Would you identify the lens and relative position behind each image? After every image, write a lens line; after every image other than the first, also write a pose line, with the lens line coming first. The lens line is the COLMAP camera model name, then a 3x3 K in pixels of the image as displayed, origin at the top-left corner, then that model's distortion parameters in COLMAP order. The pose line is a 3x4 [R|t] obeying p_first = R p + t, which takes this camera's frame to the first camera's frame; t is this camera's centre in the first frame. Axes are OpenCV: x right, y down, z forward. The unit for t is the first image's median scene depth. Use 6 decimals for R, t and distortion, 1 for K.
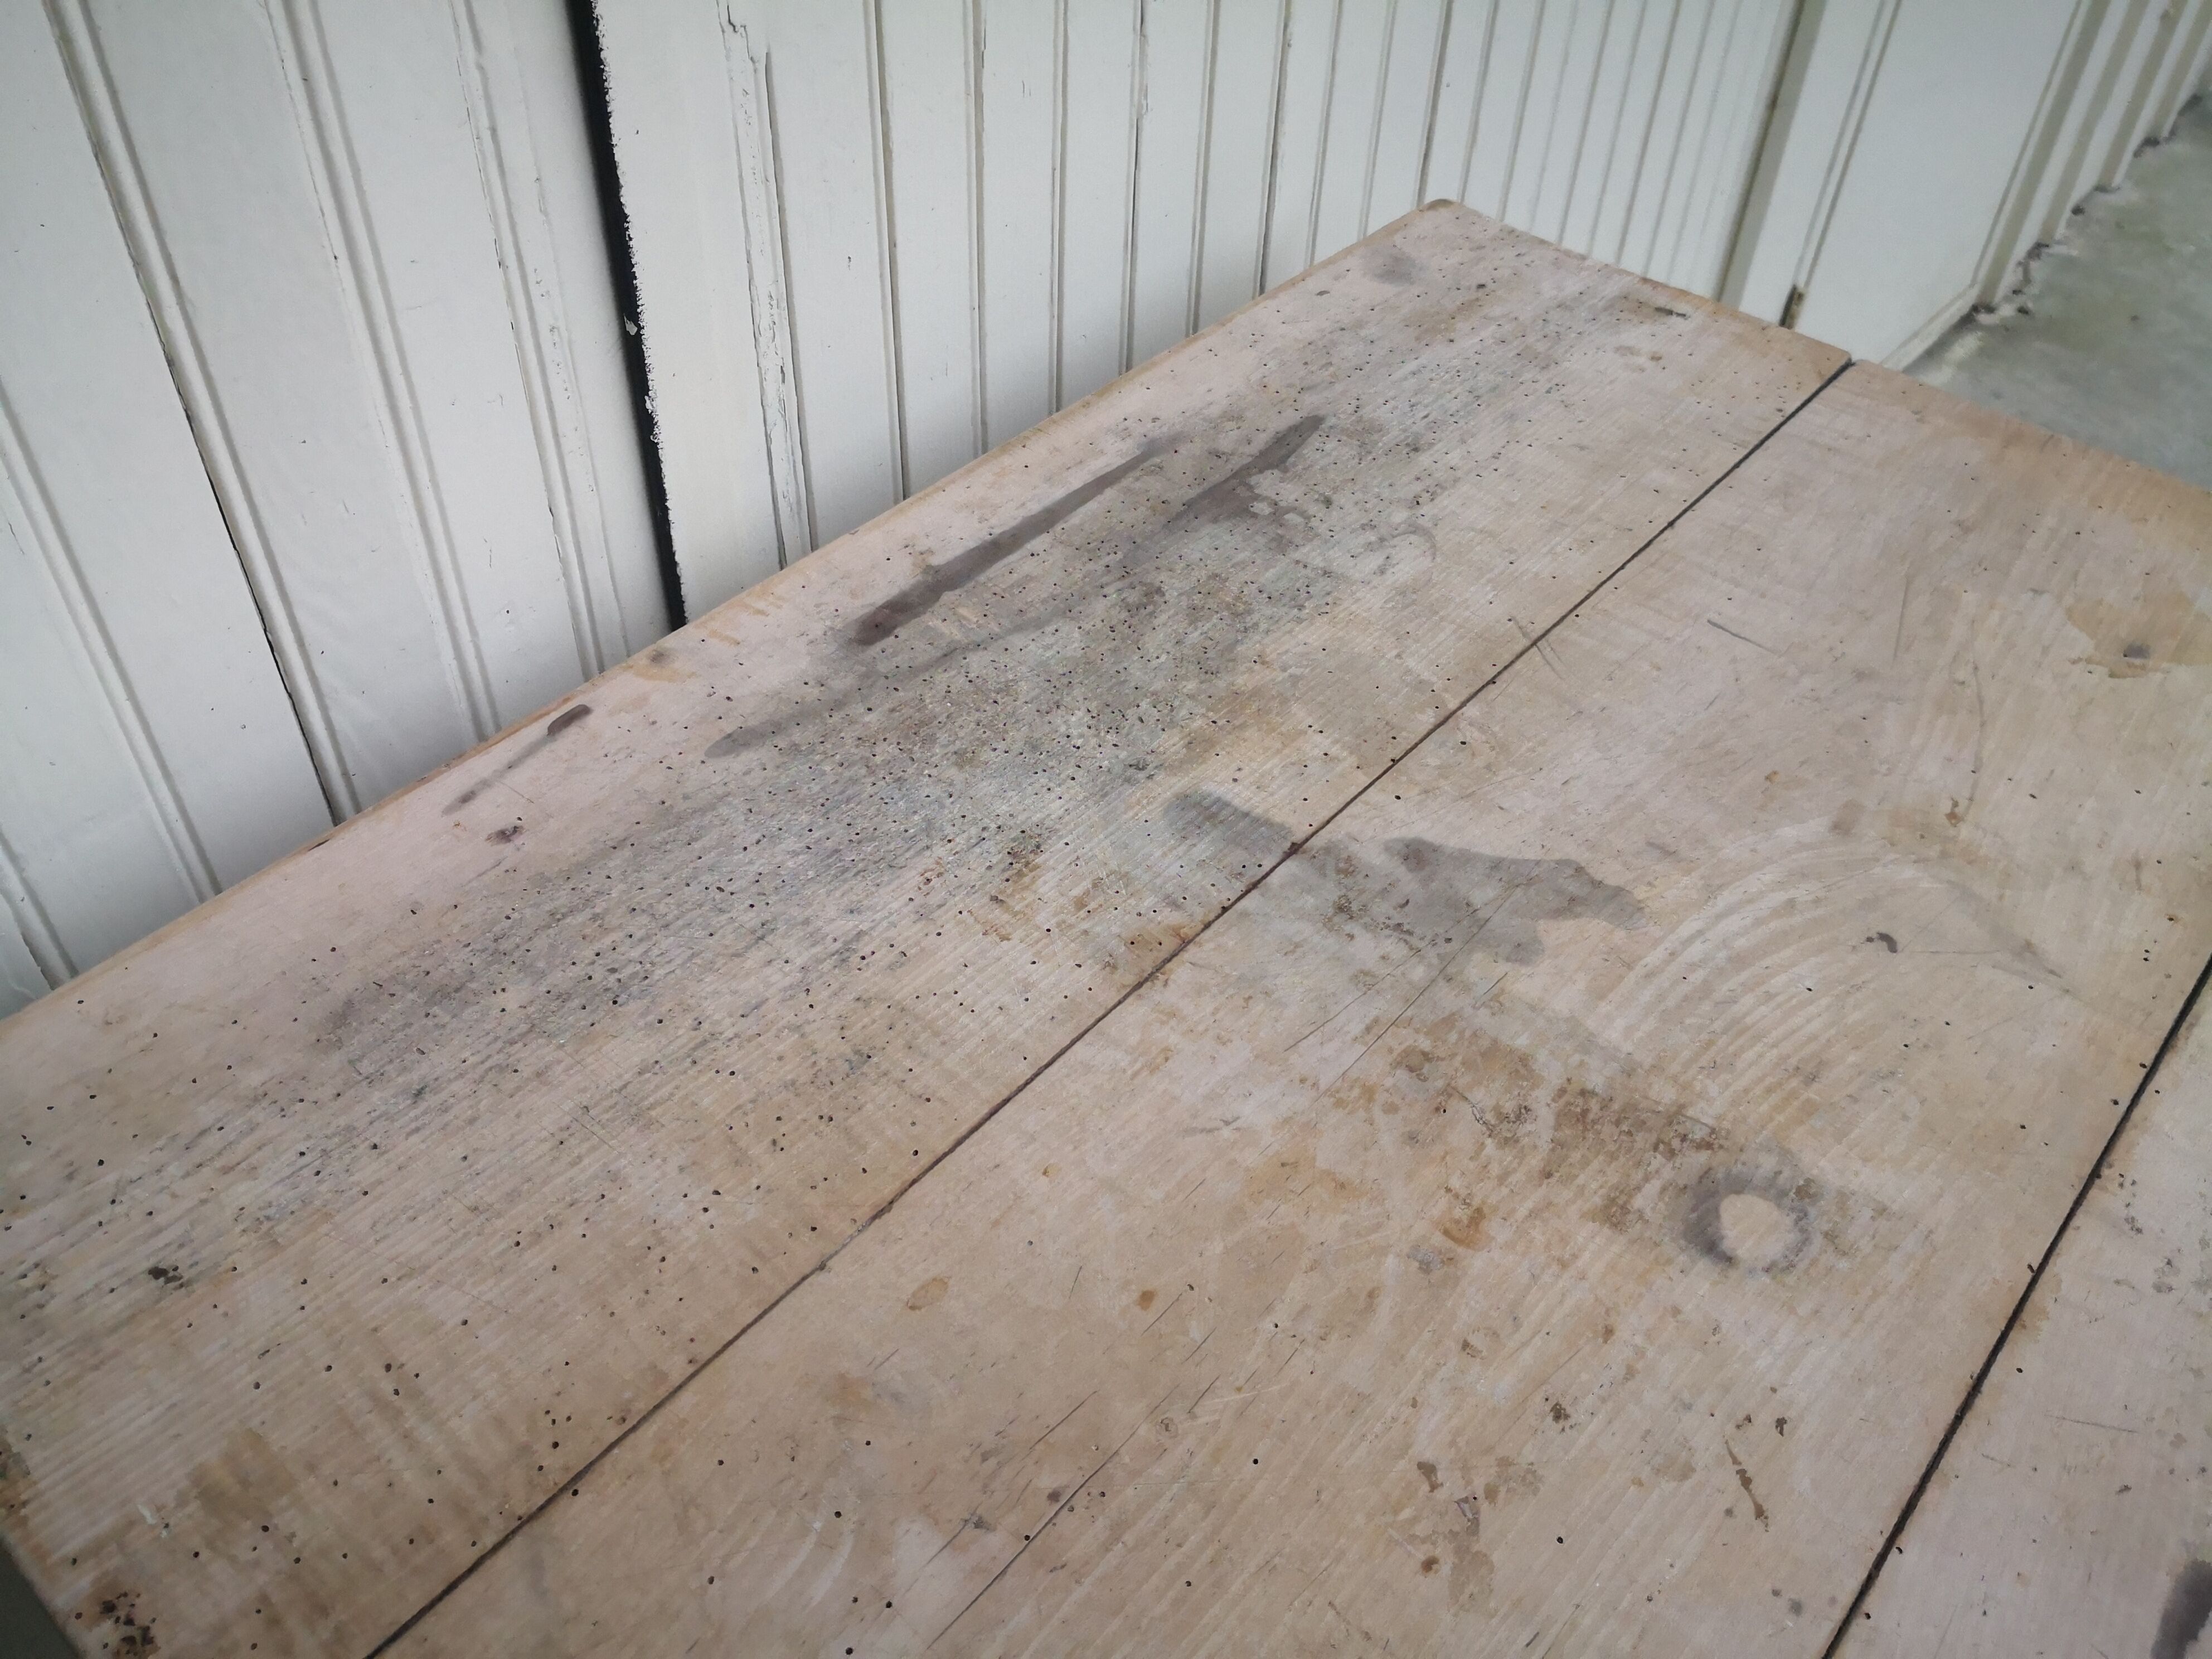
lens RADIAL K [[1746.0, 0, 1086.3], [0, 1746.0, 831.4], [0, 0, 1]] dist [0.017871, -0.049504]
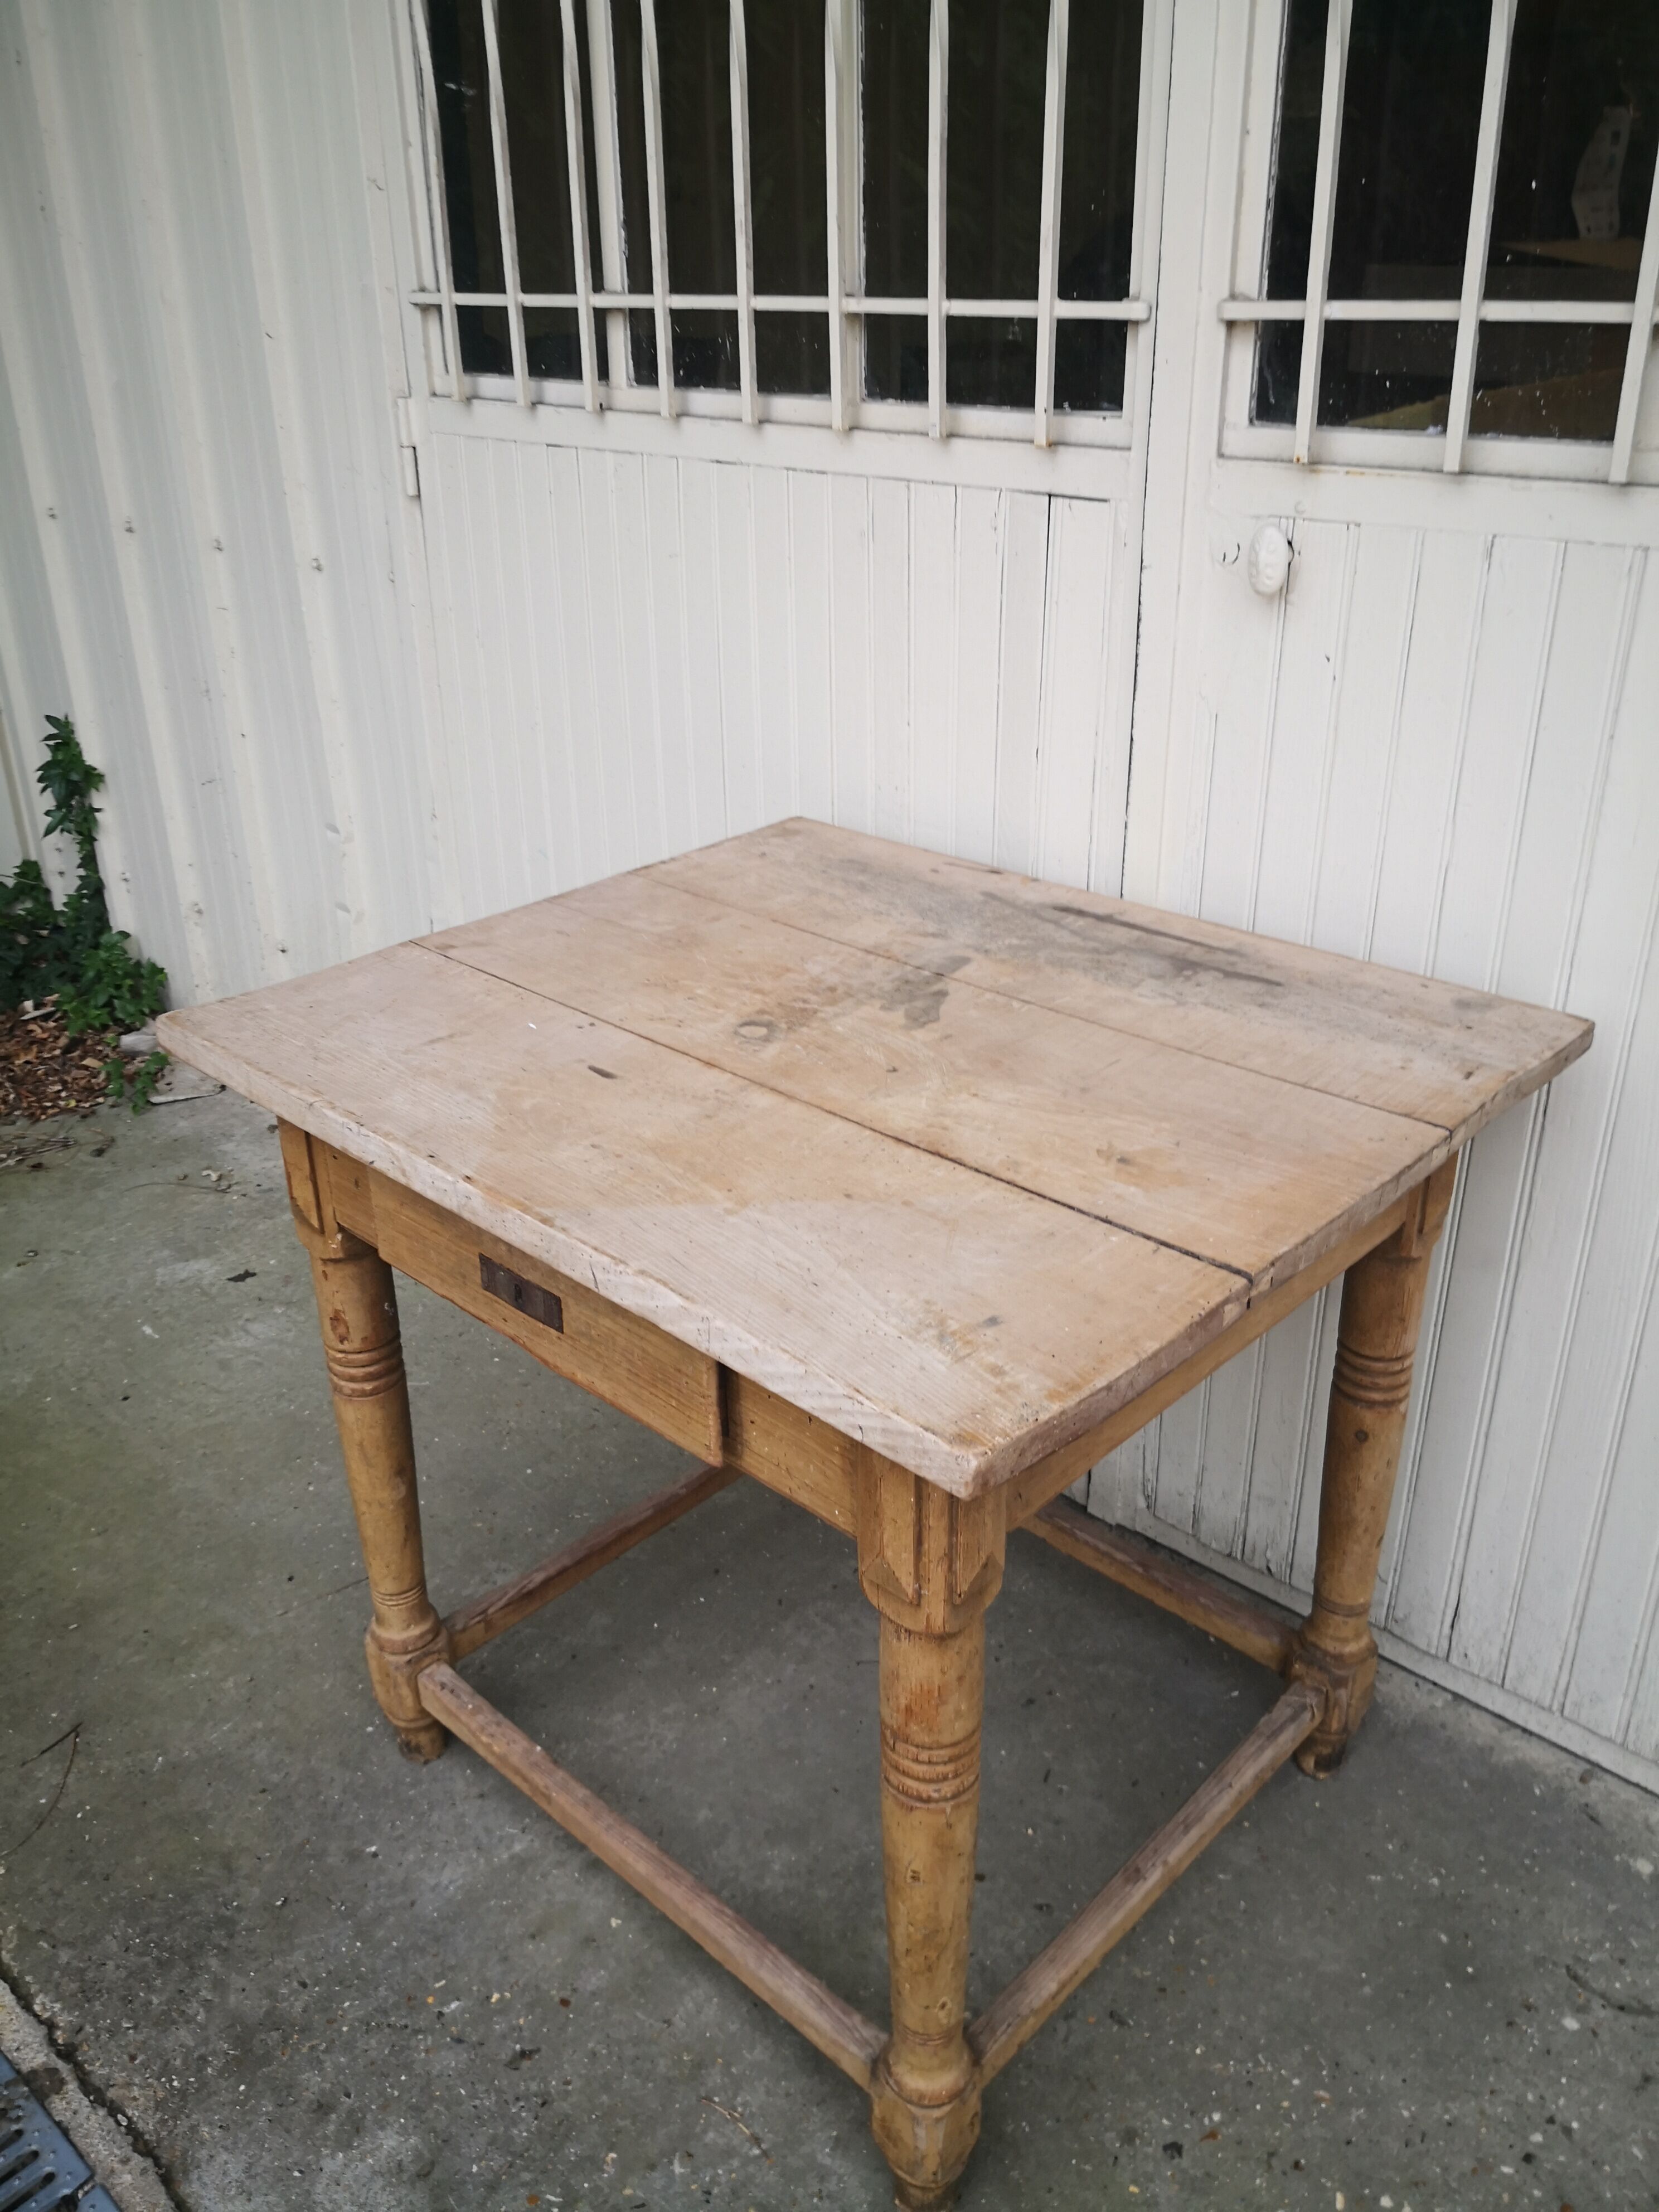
lens RADIAL K [[1746.0, 0, 826.9], [0, 1746.0, 1099.0], [0, 0, 1]] dist [0.017871, -0.049504]
pose [[-0.035895, 0.417549, -0.907945, 2.462872], [-0.687865, 0.648741, 0.325540, -0.573397], [0.724951, 0.636229, 0.263930, 0.356109]]
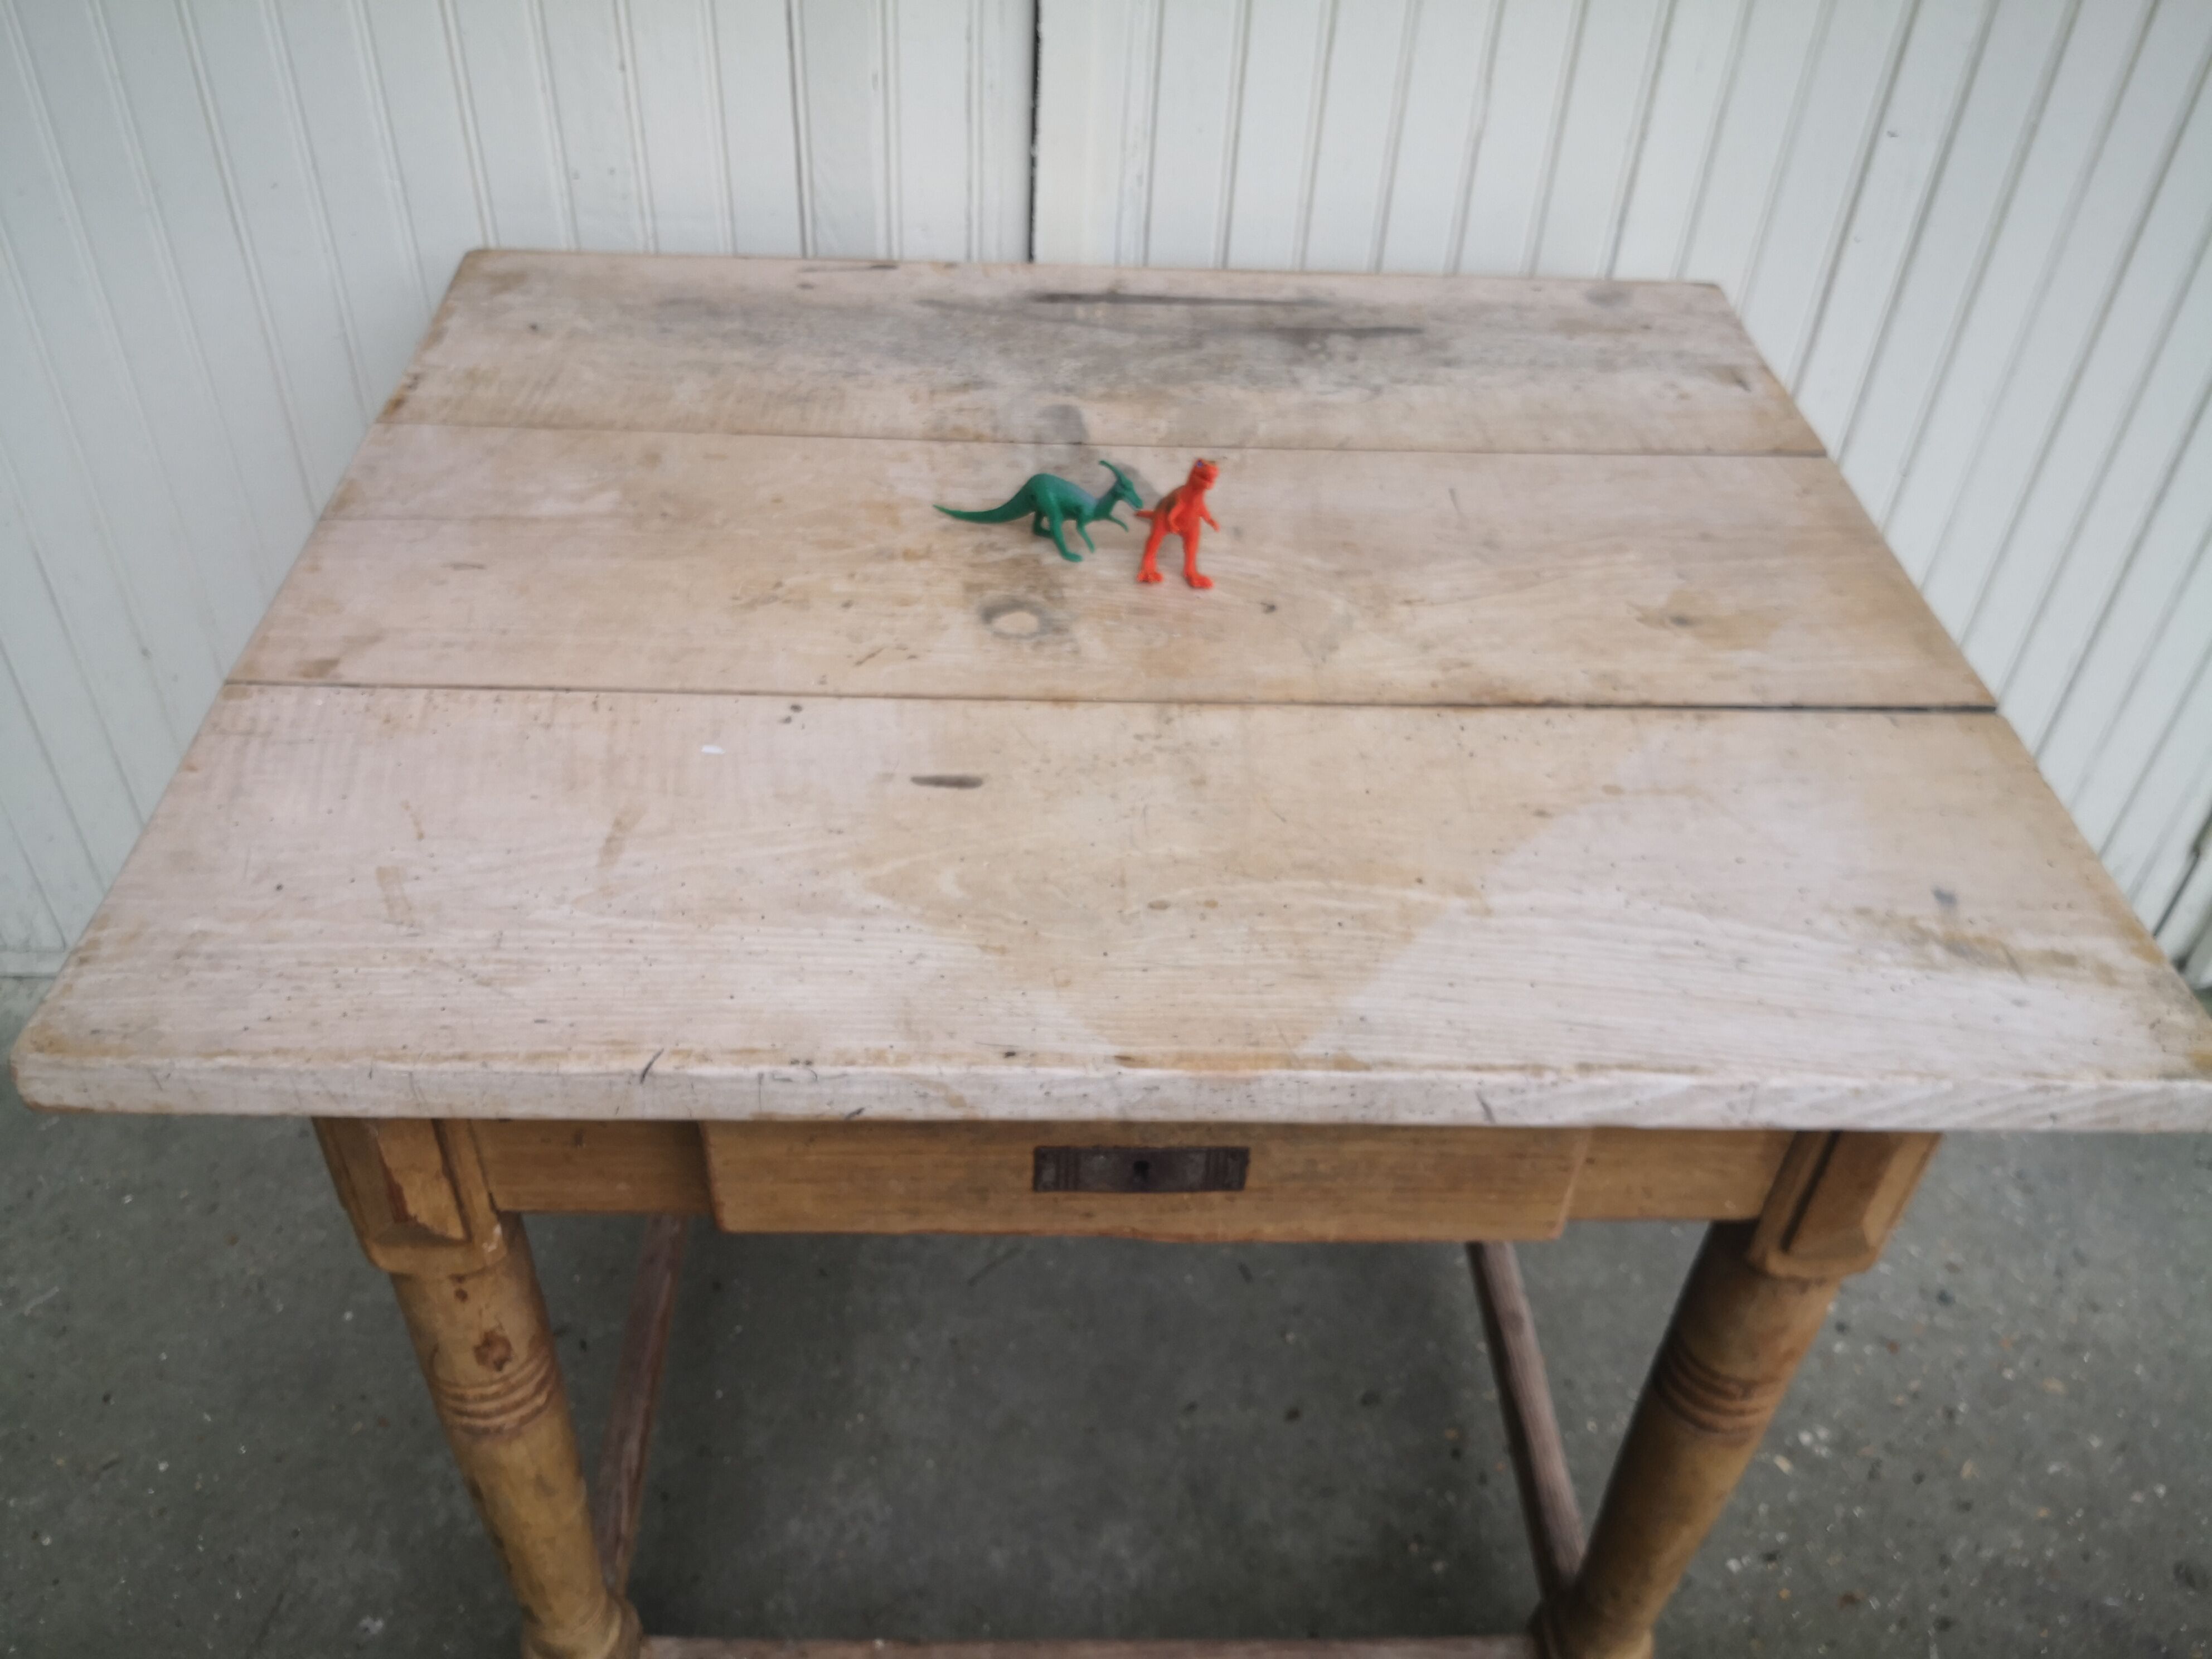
lens RADIAL K [[1810.1, 0, 1095.7], [0, 1810.1, 826.8], [0, 0, 1]] dist [0.007059, -0.036101]
pose [[0.681590, 0.481164, -0.551286, 1.313000], [-0.531254, 0.843486, 0.079373, 0.179706], [0.503193, 0.238773, 0.830532, -0.379847]]
